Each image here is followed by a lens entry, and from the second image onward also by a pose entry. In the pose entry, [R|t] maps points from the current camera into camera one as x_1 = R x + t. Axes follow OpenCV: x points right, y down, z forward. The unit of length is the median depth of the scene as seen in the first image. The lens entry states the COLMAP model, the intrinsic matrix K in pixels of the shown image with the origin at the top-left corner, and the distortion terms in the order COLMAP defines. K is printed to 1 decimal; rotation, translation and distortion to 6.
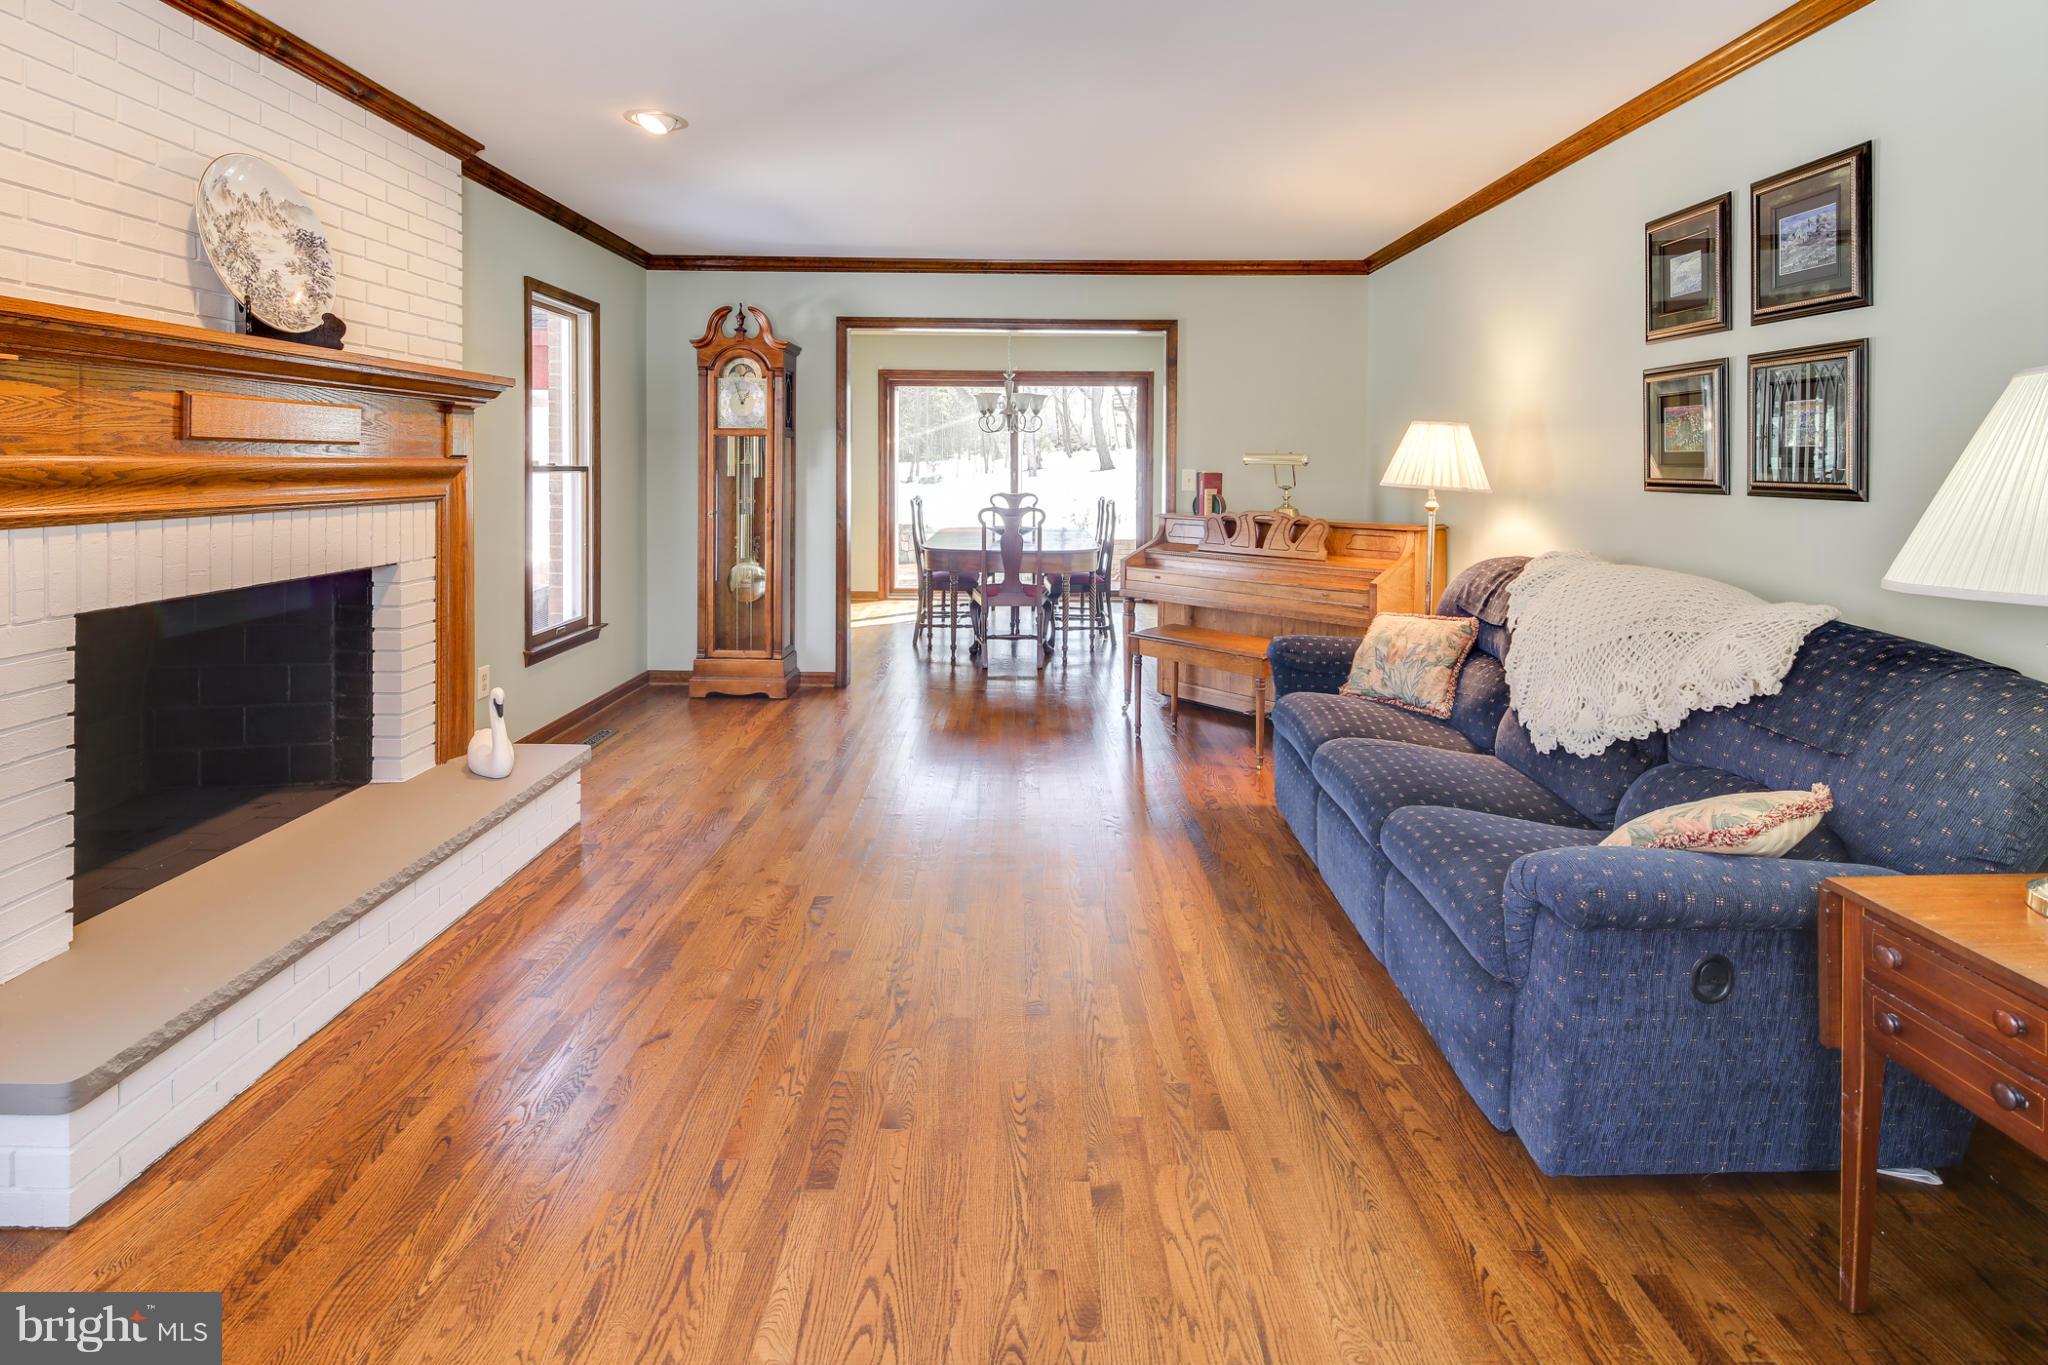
lens RADIAL K [[1004.3, 0, 1028.8], [0, 1004.3, 494.7], [0, 0, 1]] dist [0.031611, -0.013916]
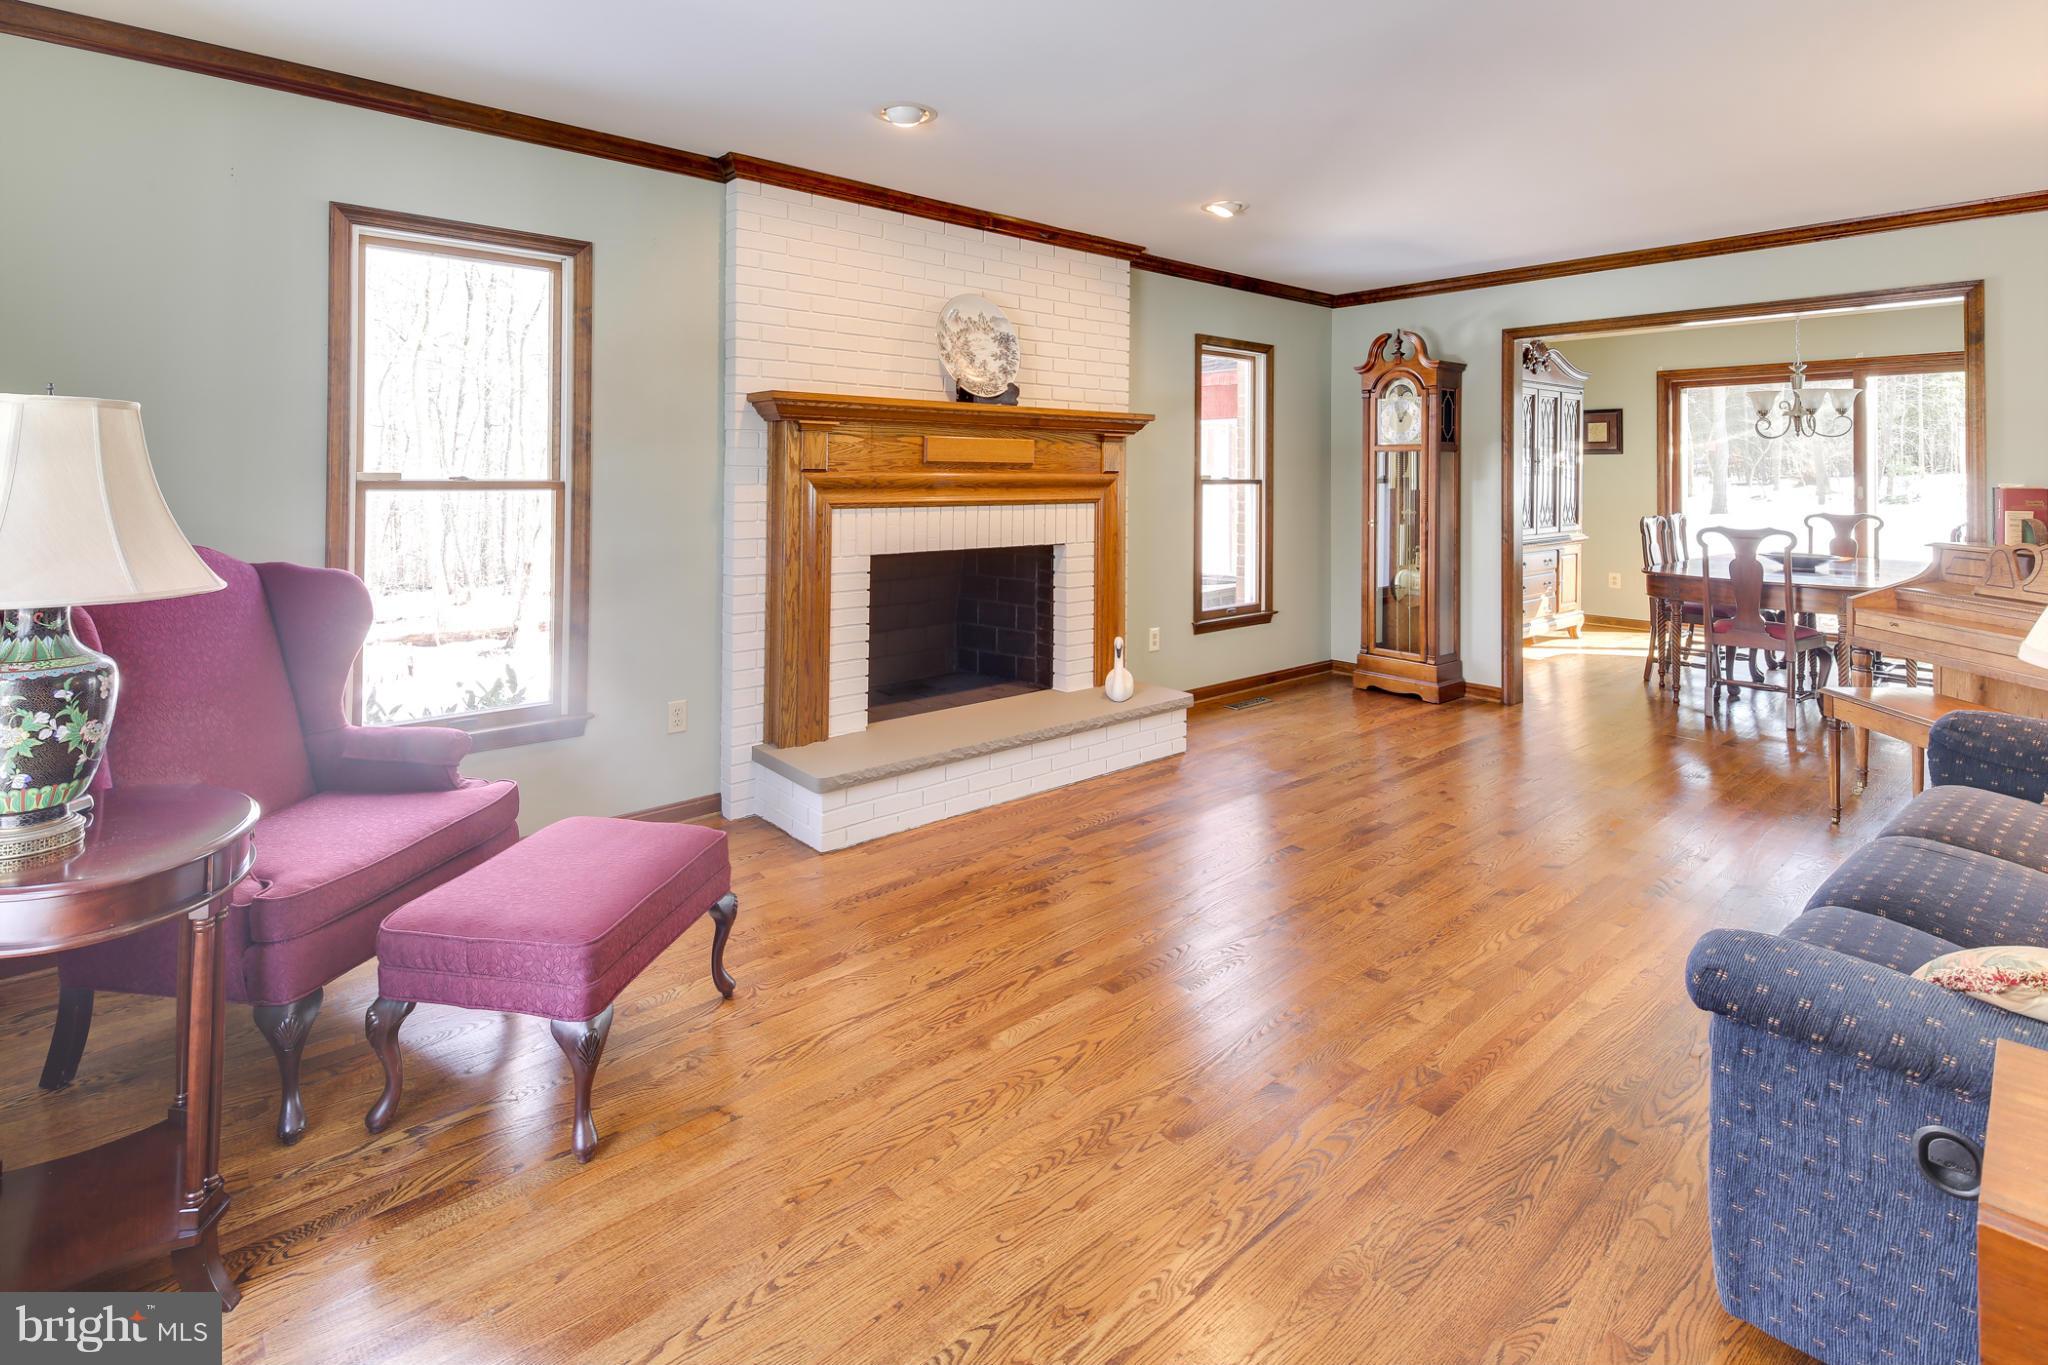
lens RADIAL K [[1004.3, 0, 1028.8], [0, 1004.3, 494.7], [0, 0, 1]] dist [0.031611, -0.013916]
pose [[0.650754, 0.010700, -0.759213, 0.418234], [-0.023172, 0.999715, -0.005772, 0.004761], [0.758935, 0.021348, 0.650817, -0.002820]]
